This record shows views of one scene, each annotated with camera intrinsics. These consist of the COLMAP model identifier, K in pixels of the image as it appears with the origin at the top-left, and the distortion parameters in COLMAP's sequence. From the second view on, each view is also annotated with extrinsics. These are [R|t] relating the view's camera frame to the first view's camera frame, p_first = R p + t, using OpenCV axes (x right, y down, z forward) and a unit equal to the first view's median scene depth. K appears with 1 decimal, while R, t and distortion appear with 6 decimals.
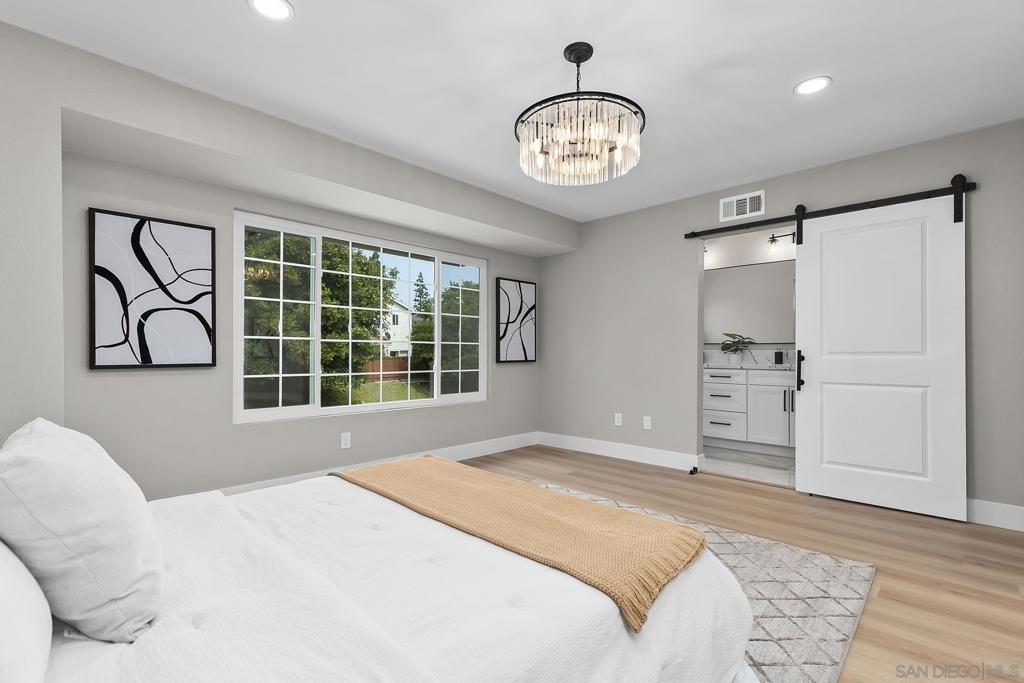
lens RADIAL K [[468.7, 0, 509.8], [0, 468.7, 346.9], [0, 0, 1]] dist [0.006978, 0.000234]
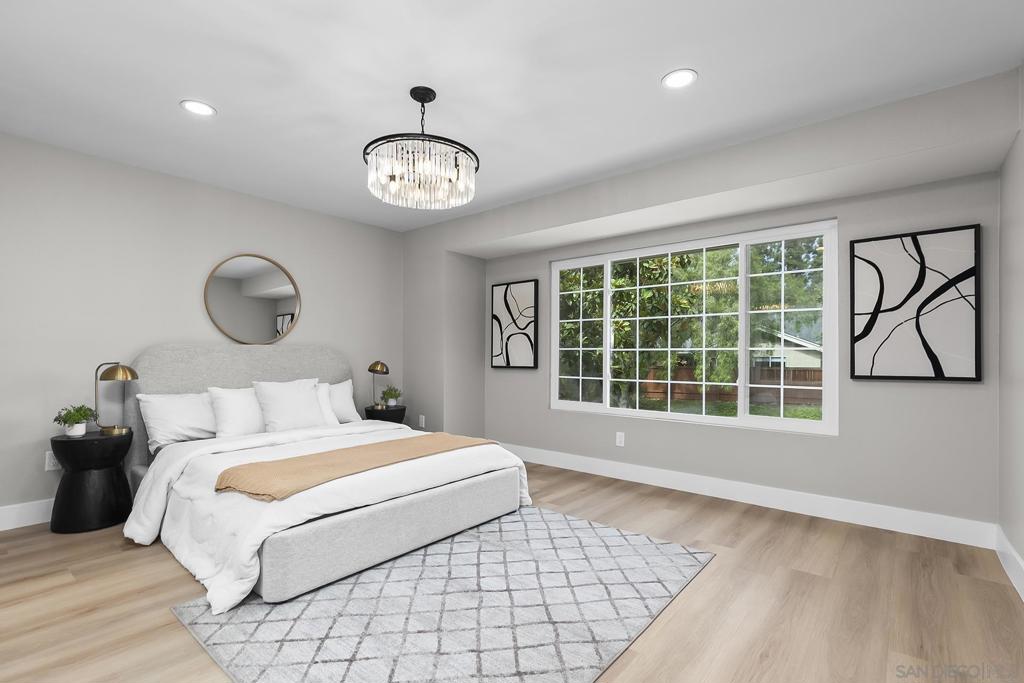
lens RADIAL K [[468.7, 0, 513.8], [0, 468.7, 351.0], [0, 0, 1]] dist [0.006978, 0.000234]
pose [[0.081260, -0.019706, -0.996498, 0.532049], [0.003385, 0.999804, -0.019495, 0.007973], [0.996687, -0.001789, 0.081311, 0.474782]]
